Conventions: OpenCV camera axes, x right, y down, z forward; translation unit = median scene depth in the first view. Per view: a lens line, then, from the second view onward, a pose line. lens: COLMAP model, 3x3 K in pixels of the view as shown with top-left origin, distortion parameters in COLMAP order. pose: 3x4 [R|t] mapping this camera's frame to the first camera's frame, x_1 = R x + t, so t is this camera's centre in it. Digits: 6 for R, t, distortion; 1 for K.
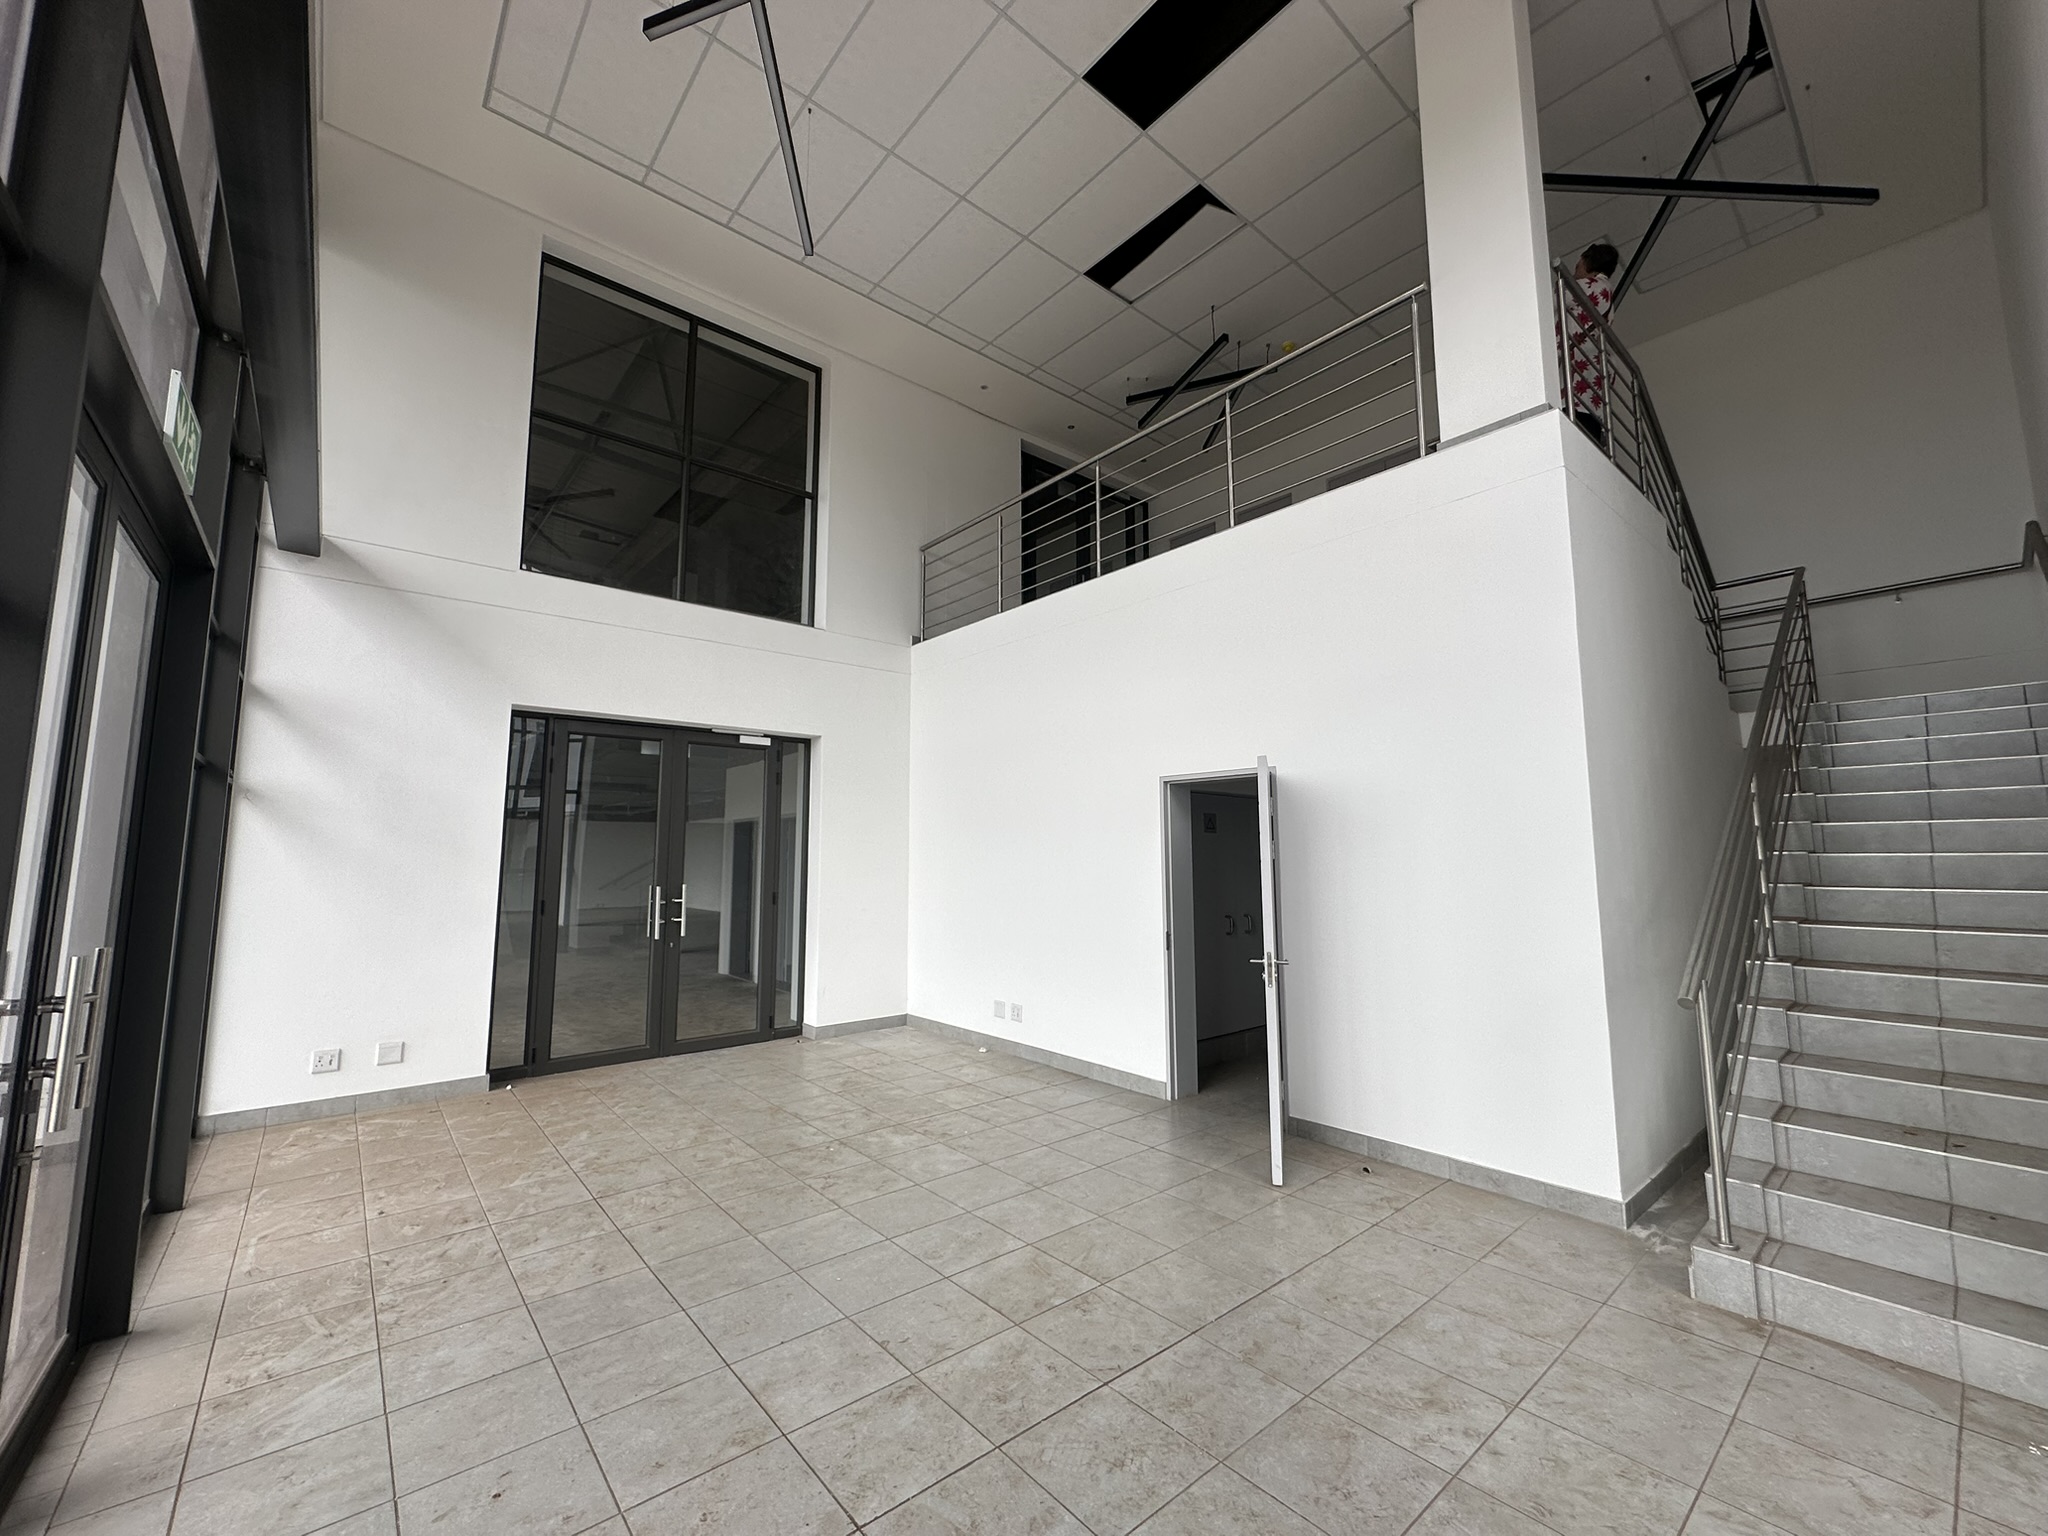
lens RADIAL K [[813.3, 0, 1034.6], [0, 813.3, 768.7], [0, 0, 1]] dist [-0.000177, -0.000793]
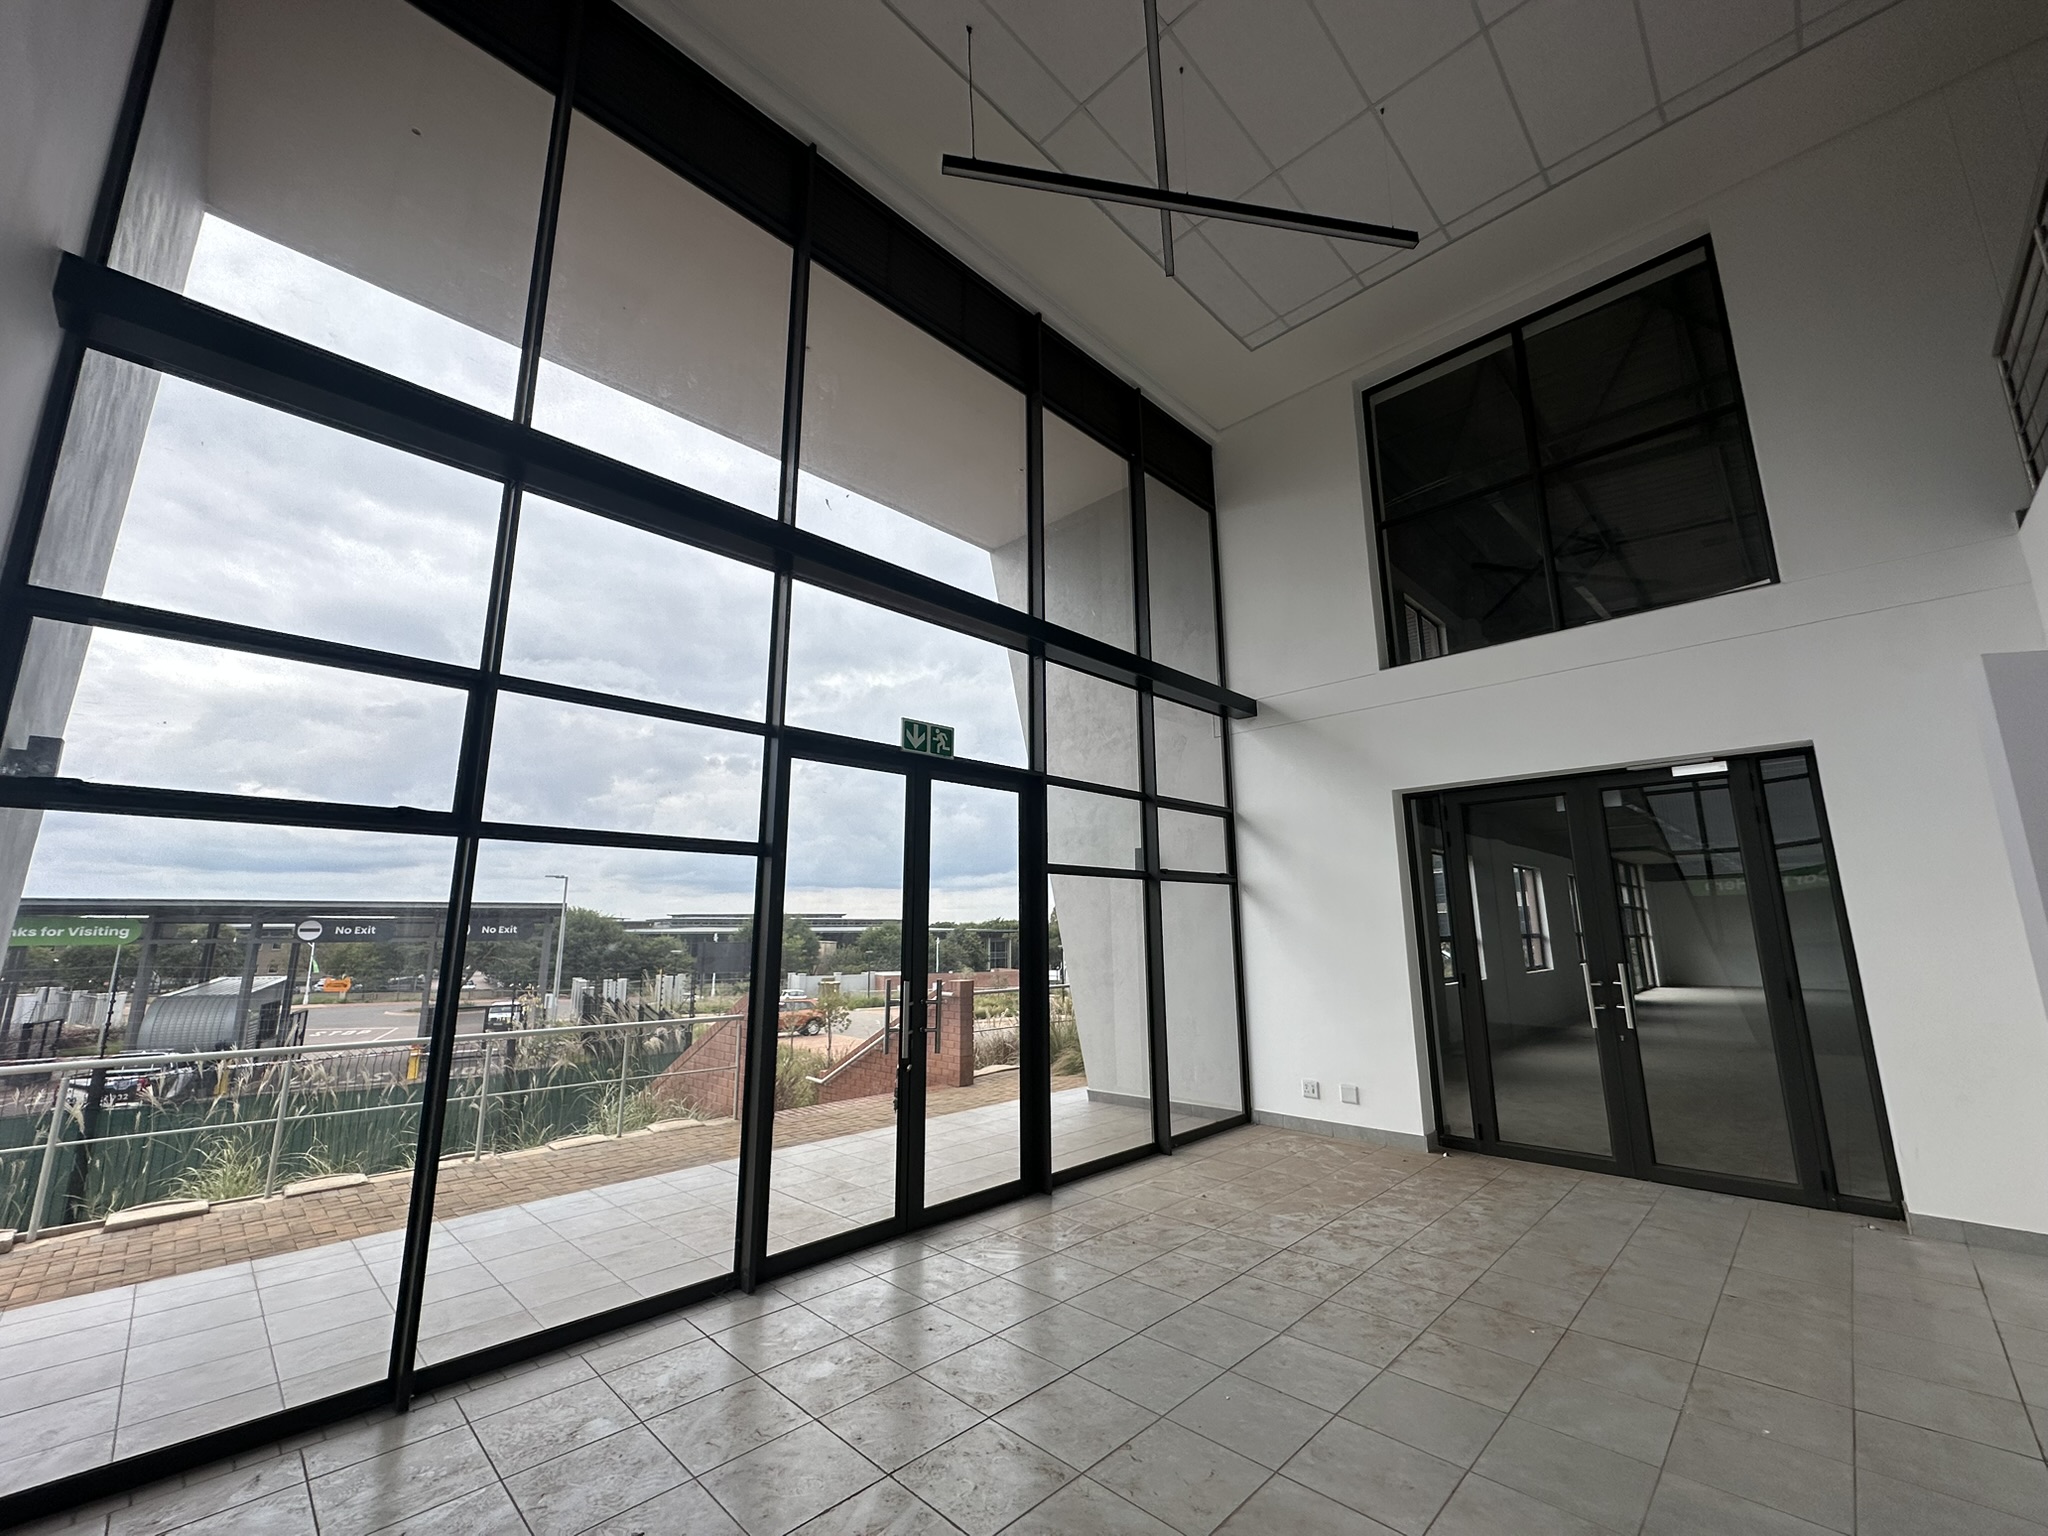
lens RADIAL K [[813.3, 0, 1004.0], [0, 813.3, 768.9], [0, 0, 1]] dist [-0.000177, -0.000793]
pose [[0.077415, -0.192441, -0.978250, 0.462347], [0.116982, 0.976170, -0.182774, 0.036911], [0.990112, -0.100288, 0.098082, 0.424244]]
